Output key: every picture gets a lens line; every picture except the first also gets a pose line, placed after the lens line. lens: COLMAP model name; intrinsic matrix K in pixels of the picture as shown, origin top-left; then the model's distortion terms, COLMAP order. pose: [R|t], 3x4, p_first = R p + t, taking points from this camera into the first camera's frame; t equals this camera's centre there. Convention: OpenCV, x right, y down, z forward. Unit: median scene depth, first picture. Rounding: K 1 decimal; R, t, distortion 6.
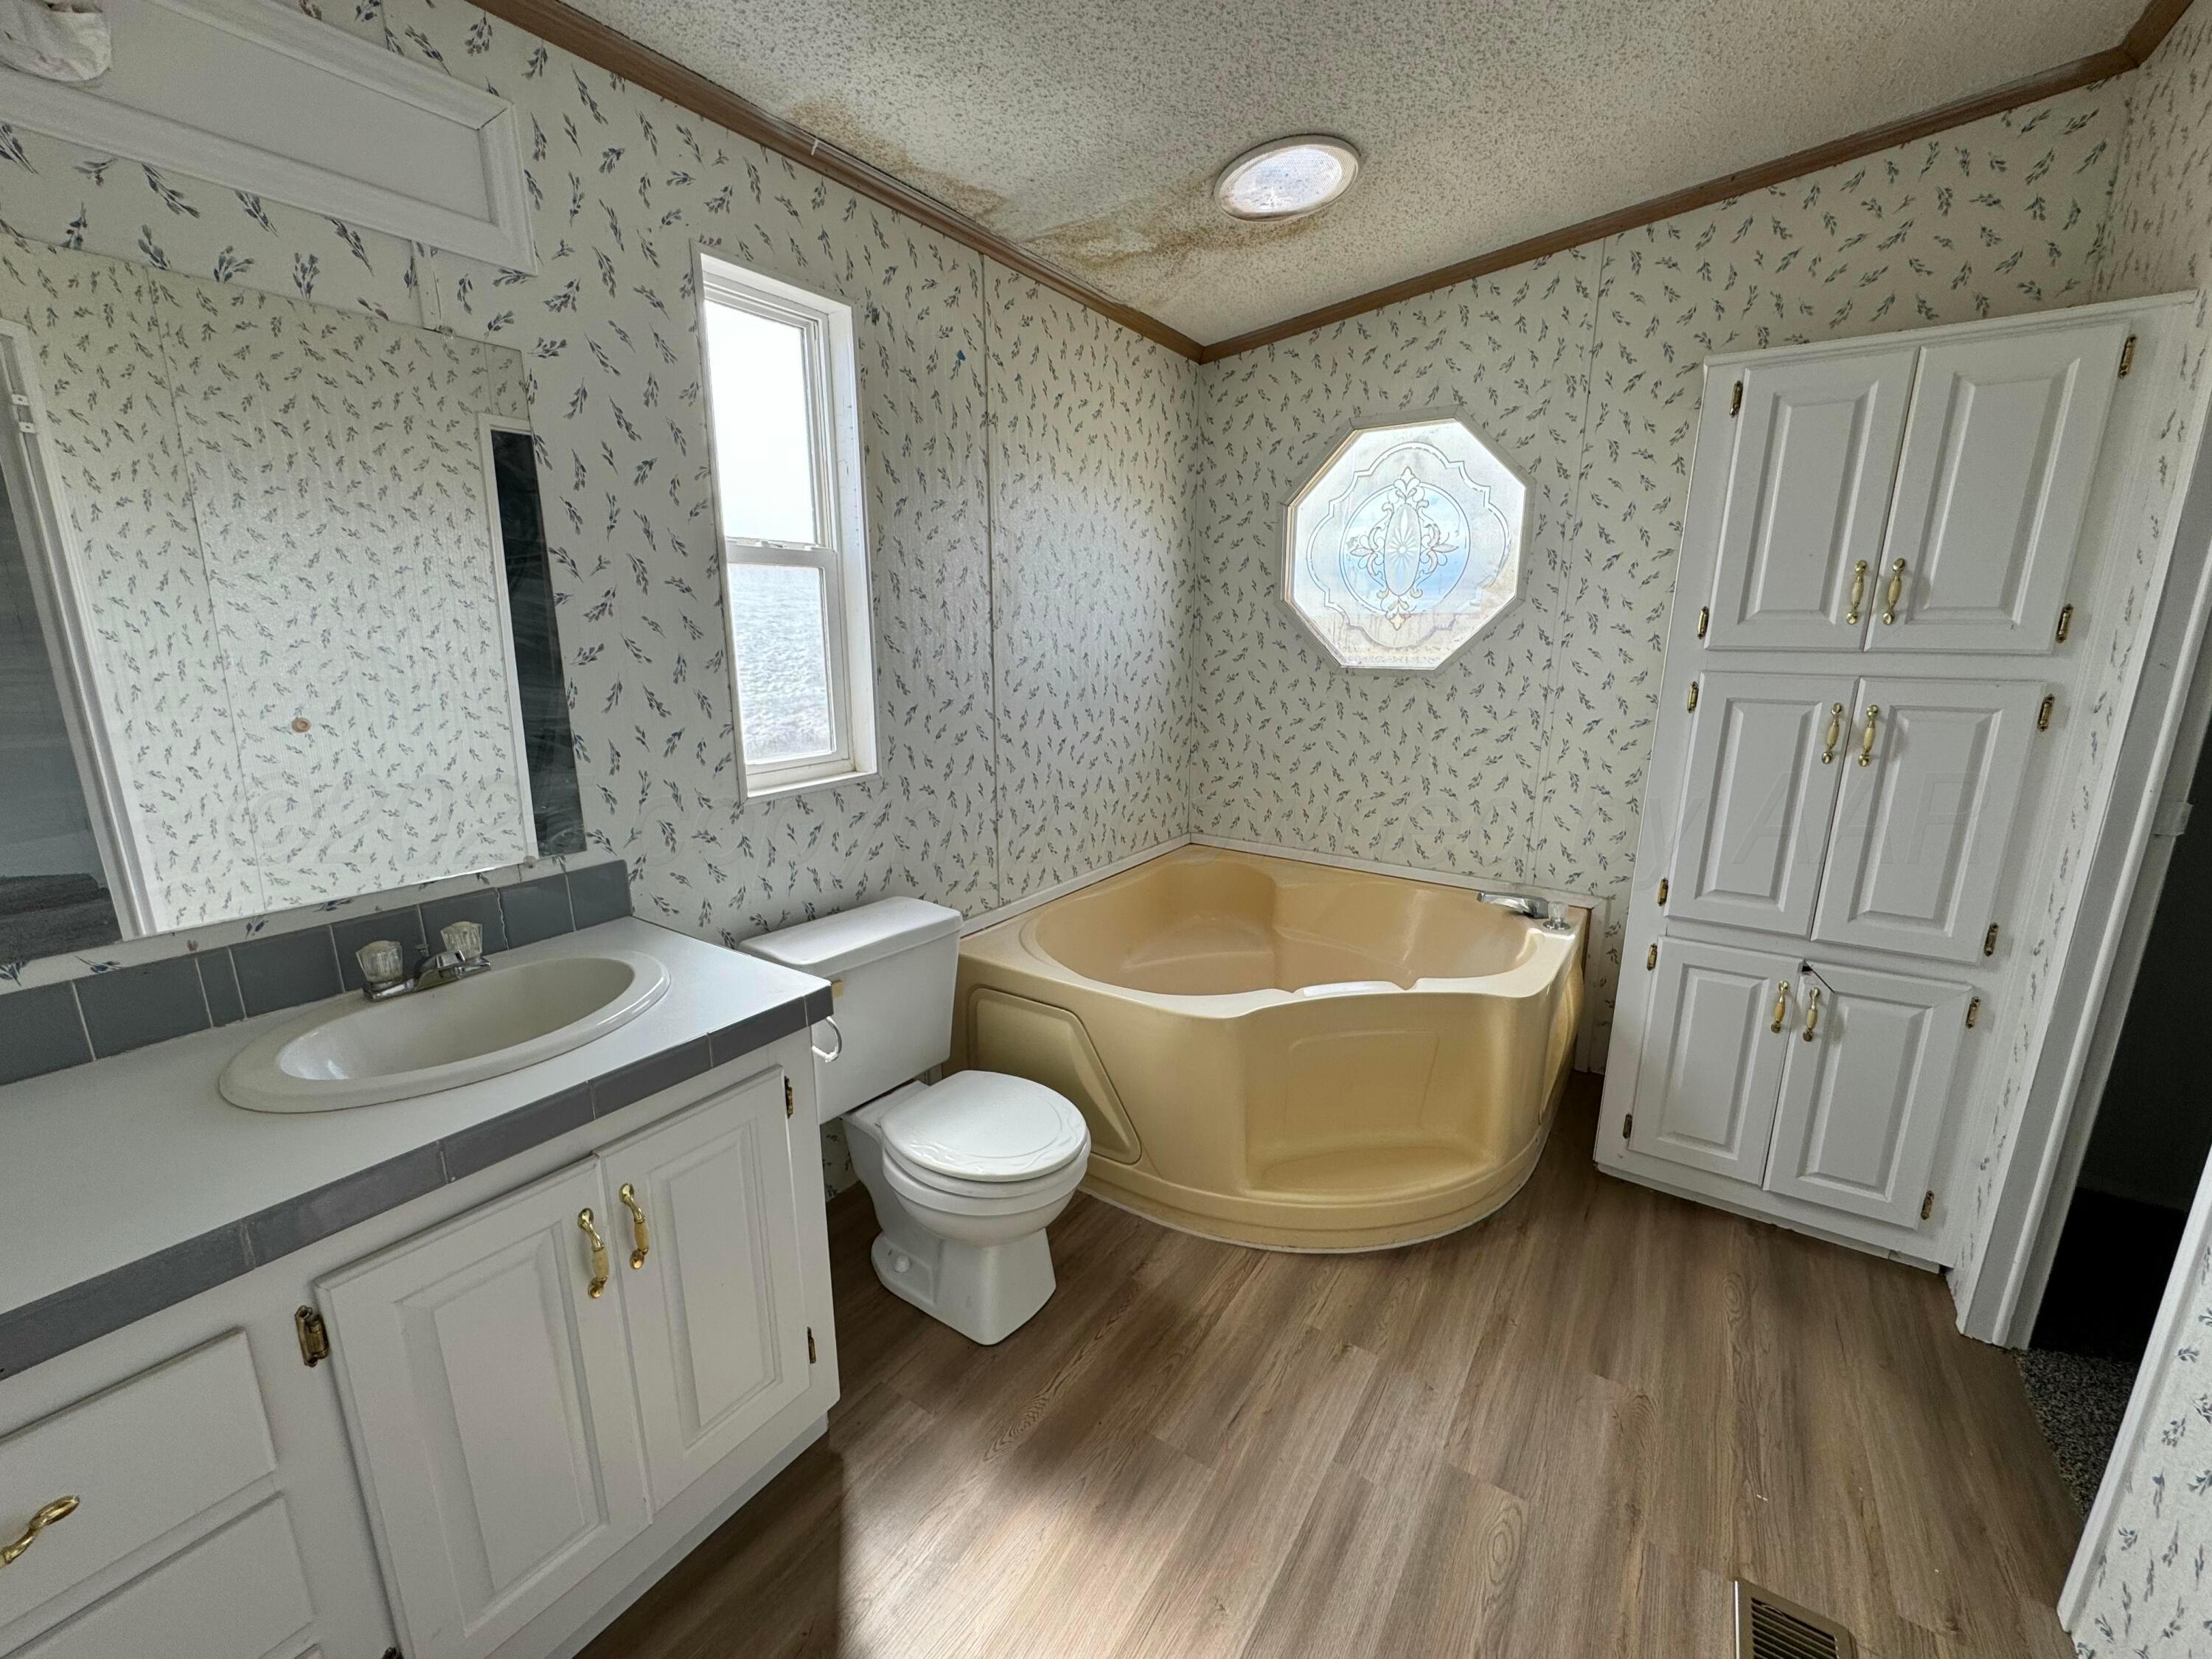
lens RADIAL K [[895.0, 0, 1109.7], [0, 895.0, 828.2], [0, 0, 1]] dist [0.001421, 0.000047]
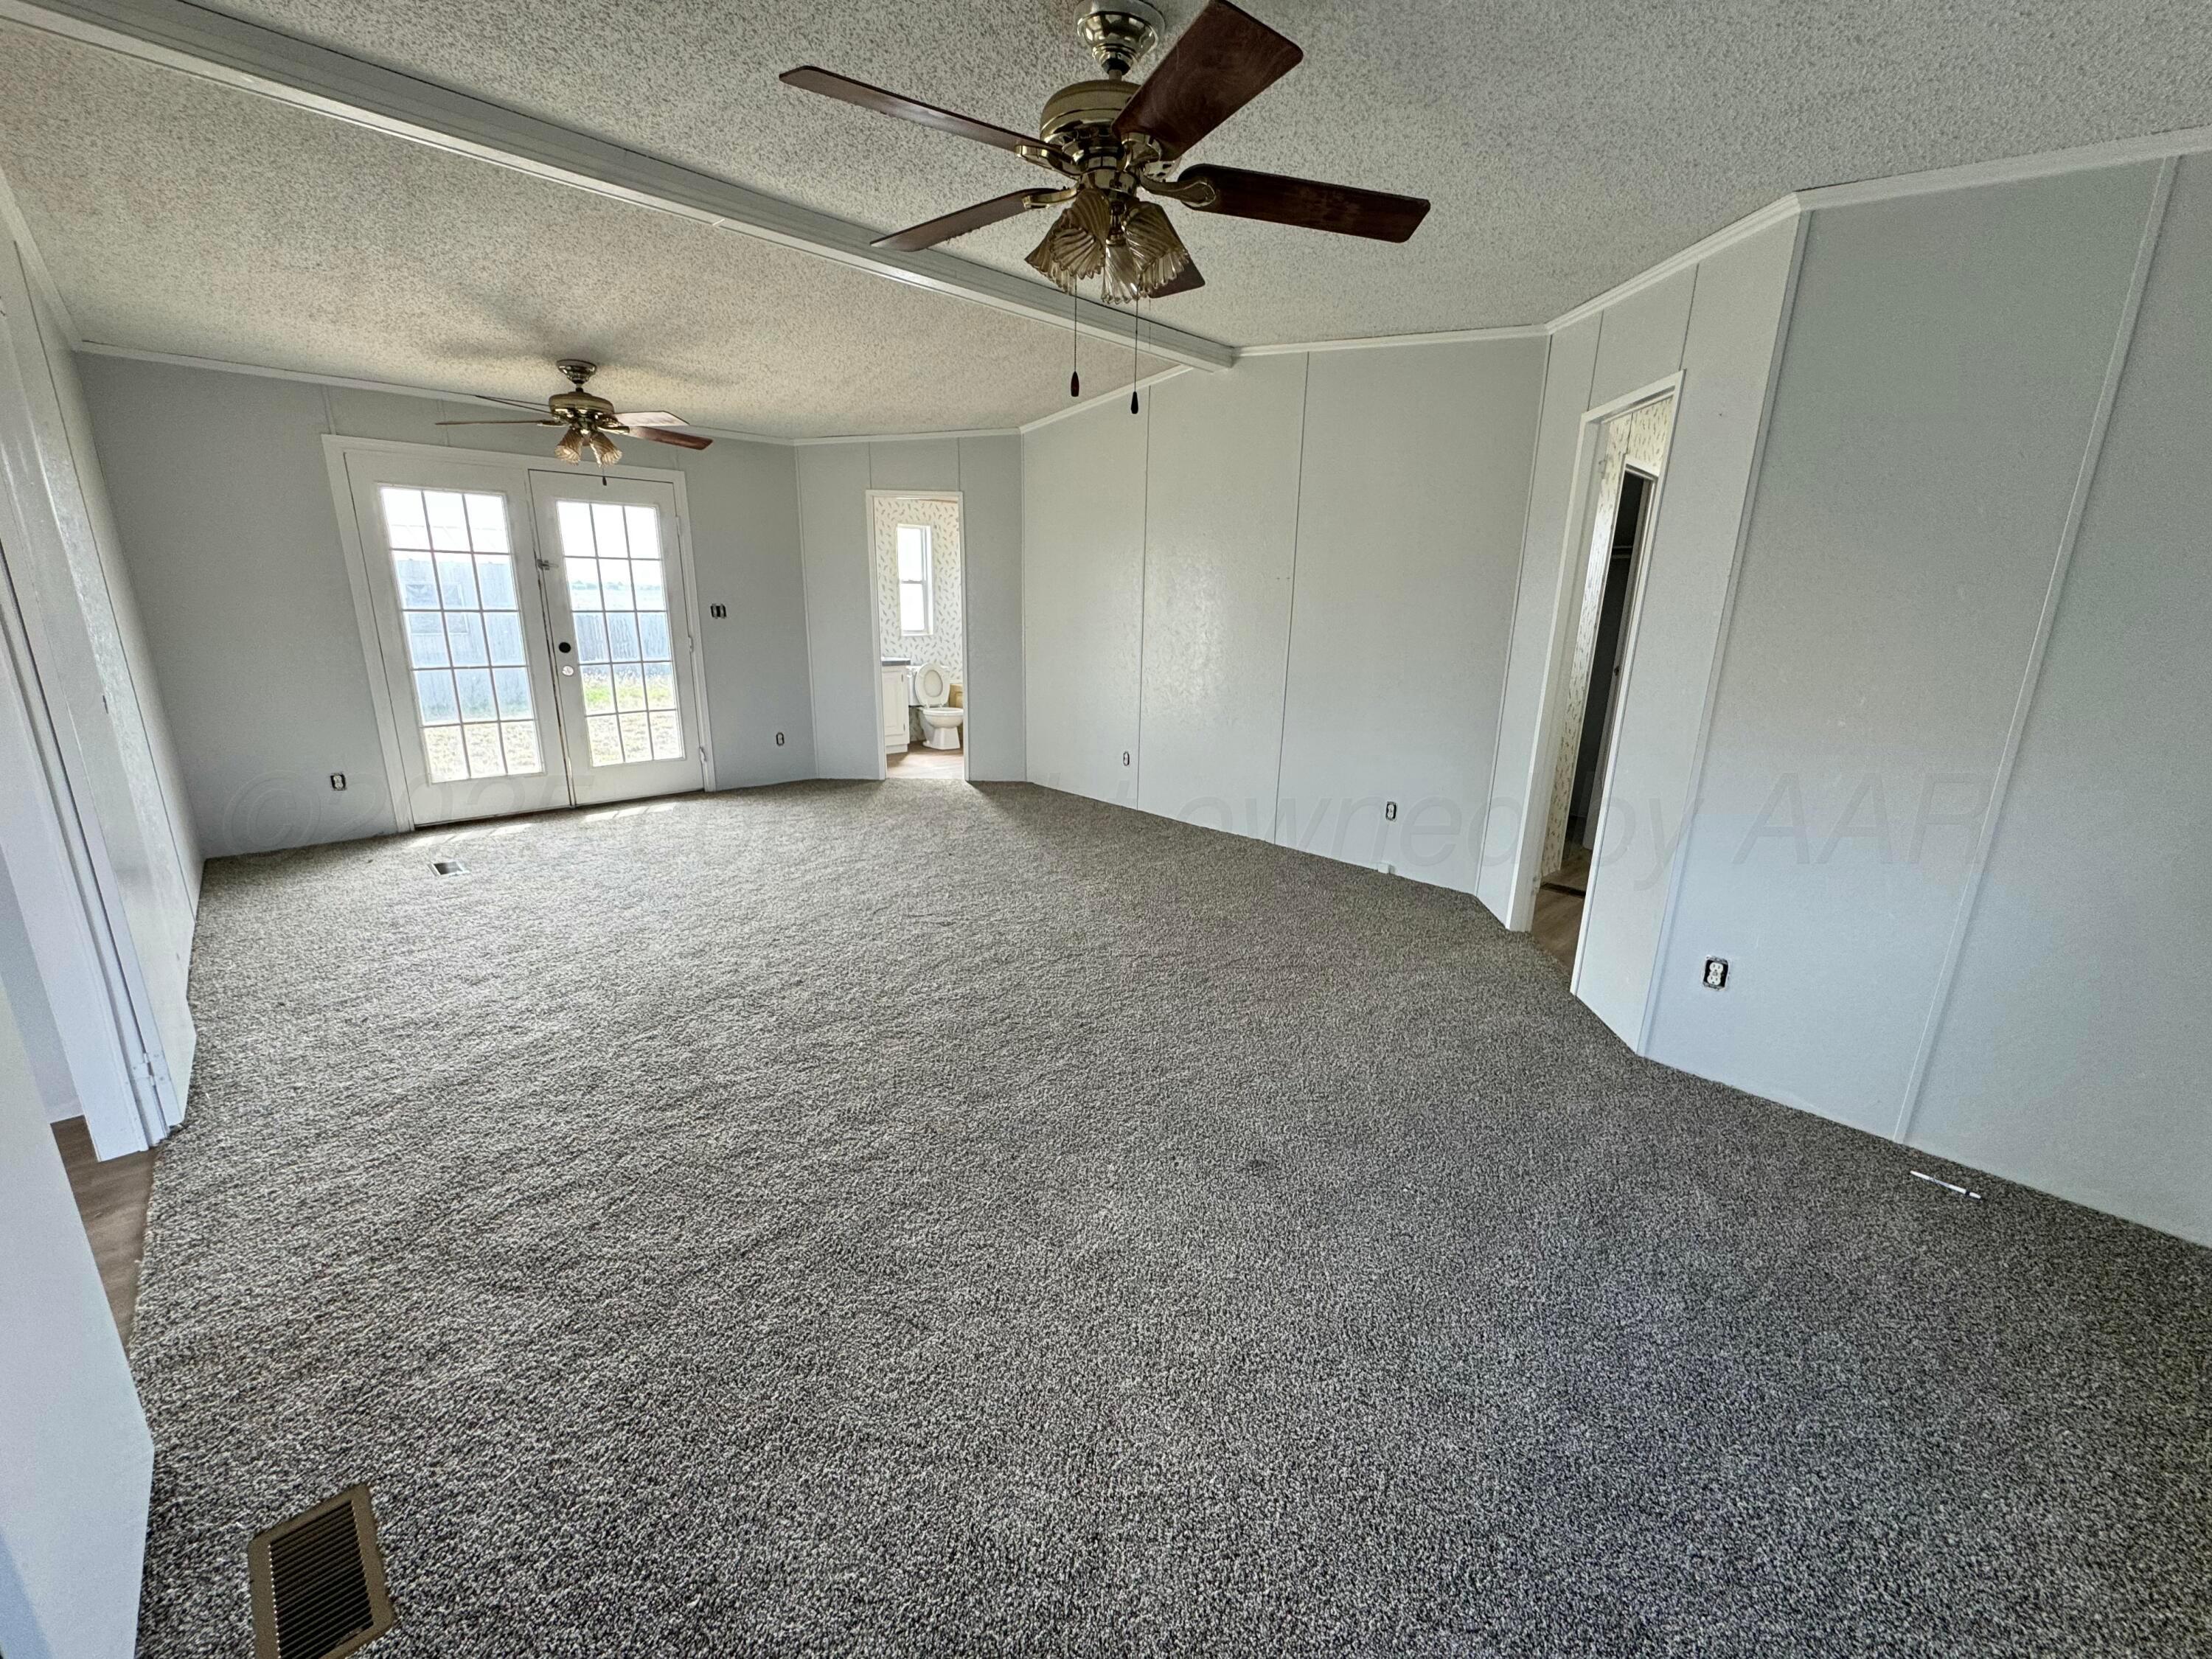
lens RADIAL K [[895.0, 0, 1107.3], [0, 895.0, 830.7], [0, 0, 1]] dist [0.001421, 0.000047]
pose [[0.978531, 0.070955, -0.193503, 1.520625], [-0.065768, 0.997286, 0.033109, 0.714076], [0.195327, -0.019672, 0.980541, -3.177812]]
